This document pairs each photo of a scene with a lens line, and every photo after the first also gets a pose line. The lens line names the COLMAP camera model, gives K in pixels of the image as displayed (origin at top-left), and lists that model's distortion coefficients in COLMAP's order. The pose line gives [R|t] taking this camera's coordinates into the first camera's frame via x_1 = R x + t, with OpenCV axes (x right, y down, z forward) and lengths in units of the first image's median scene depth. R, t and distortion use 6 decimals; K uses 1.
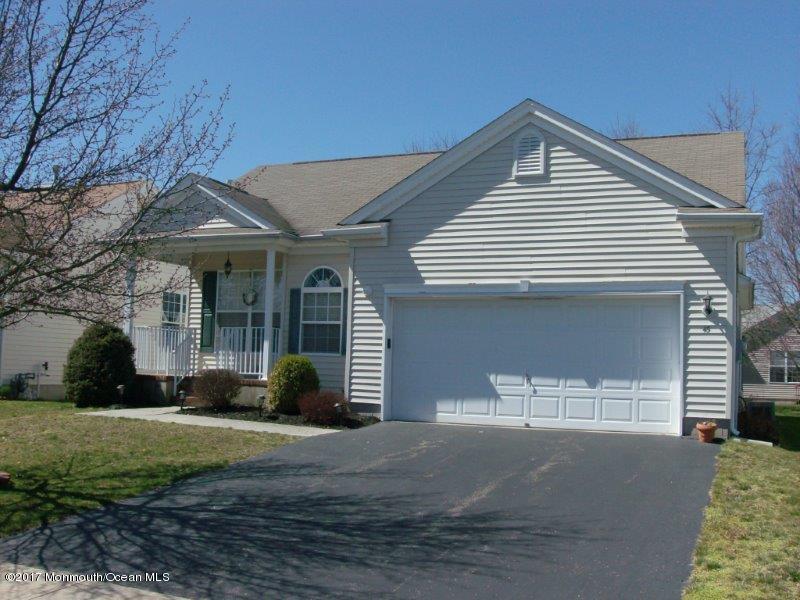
lens RADIAL K [[847.0, 0, 400.0], [0, 847.0, 300.0], [0, 0, 1]] dist [-0.185538, 0.005999]
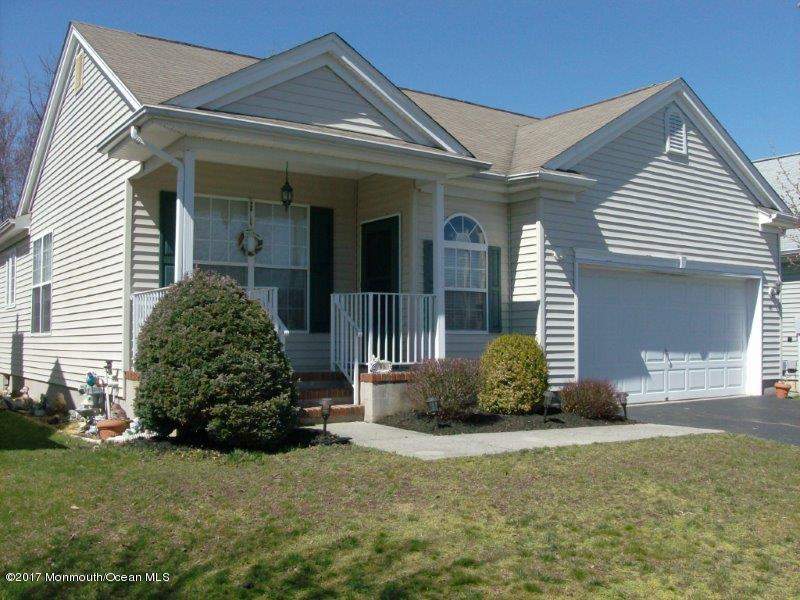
lens RADIAL K [[847.0, 0, 400.0], [0, 847.0, 300.0], [0, 0, 1]] dist [-0.185538, 0.005999]
pose [[0.515039, 0.015186, 0.857032, -0.854172], [-0.054979, 0.998370, 0.015349, 0.031044], [-0.855402, -0.055024, 0.515034, 0.750659]]
